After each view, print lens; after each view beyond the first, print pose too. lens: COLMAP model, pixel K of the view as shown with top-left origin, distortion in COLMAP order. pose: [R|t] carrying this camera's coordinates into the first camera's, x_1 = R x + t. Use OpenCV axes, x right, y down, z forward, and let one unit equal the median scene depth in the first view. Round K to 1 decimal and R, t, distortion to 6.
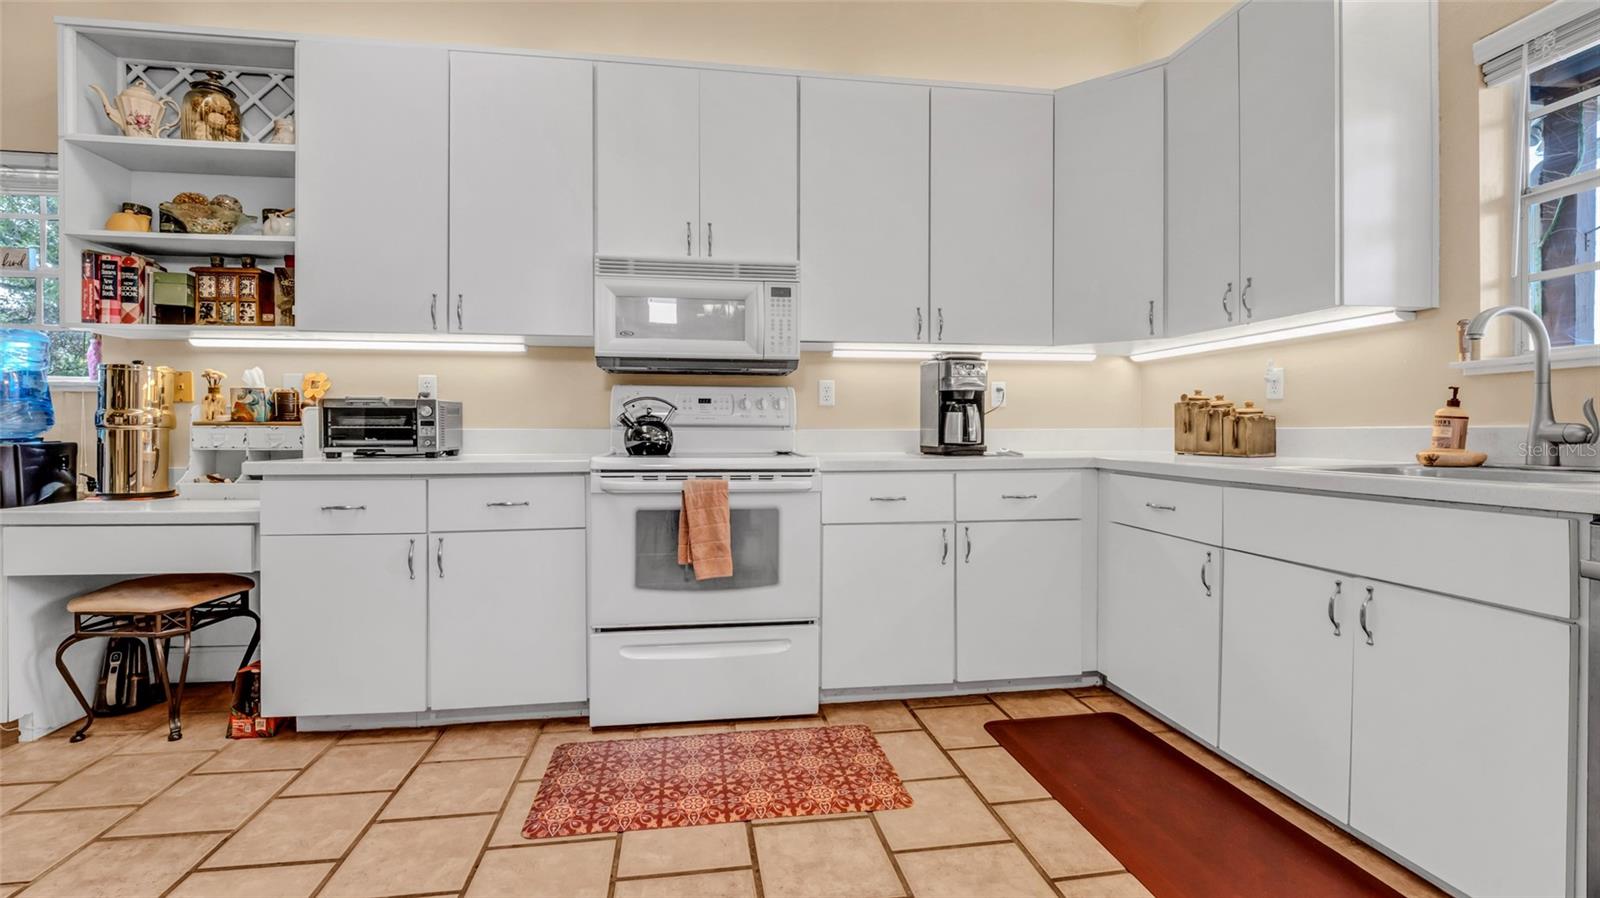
lens RADIAL K [[679.9, 0, 793.1], [0, 679.9, 431.8], [0, 0, 1]] dist [-0.002394, -0.000536]
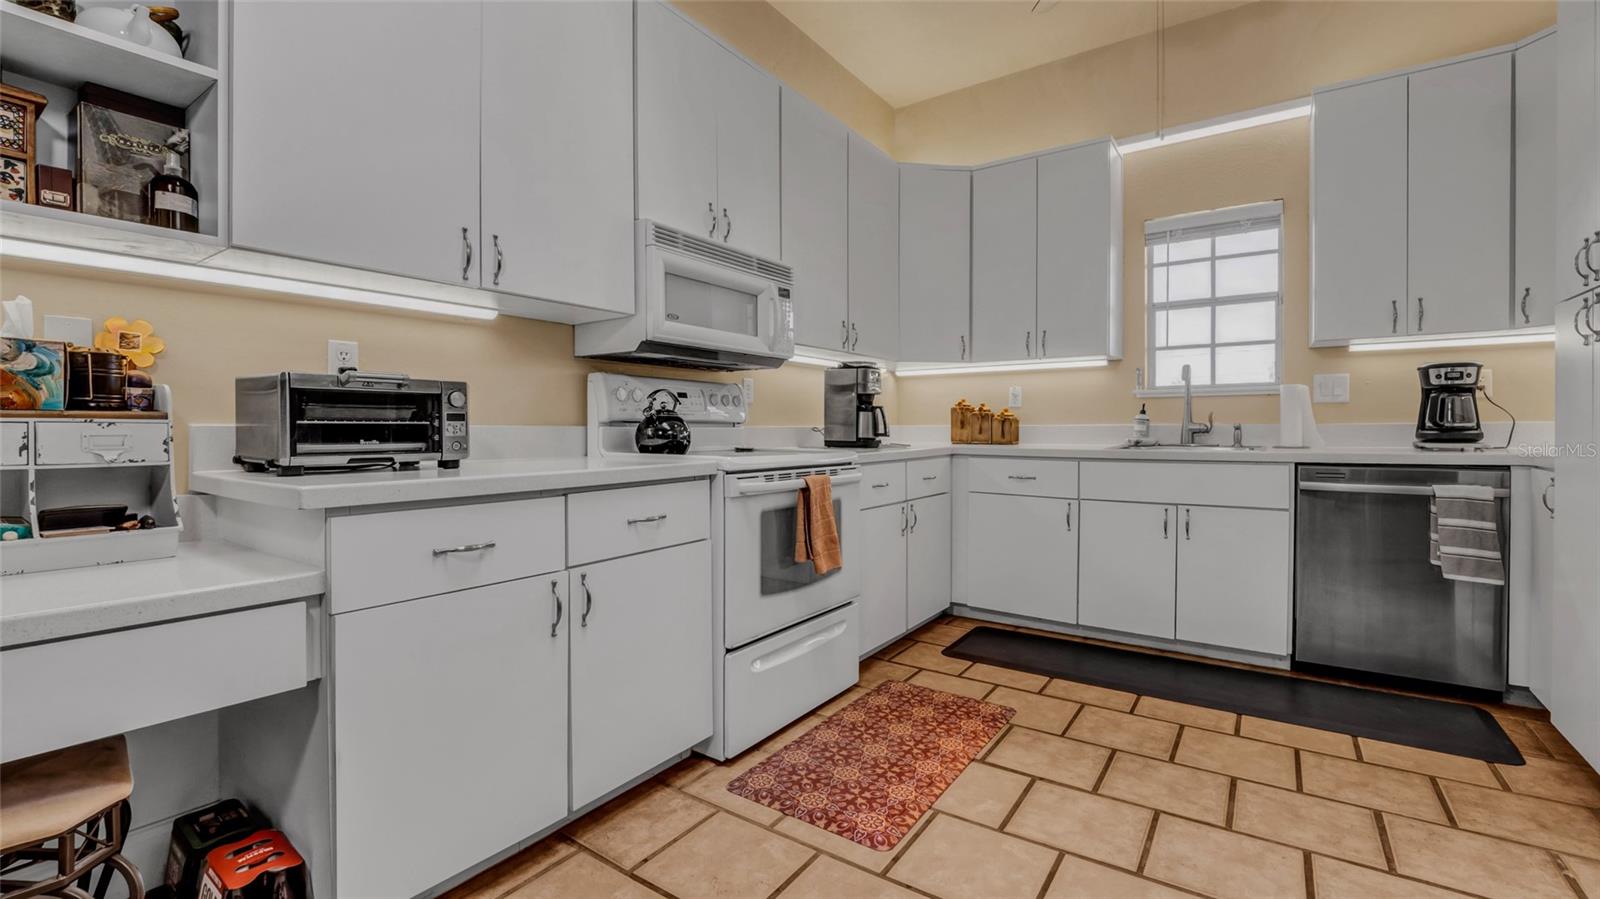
lens RADIAL K [[679.9, 0, 793.1], [0, 679.9, 432.3], [0, 0, 1]] dist [-0.002394, -0.000536]
pose [[0.694154, -0.006226, 0.719799, -0.821052], [0.003503, 0.999980, 0.005271, 0.000207], [-0.719818, -0.001137, 0.694162, 0.299708]]
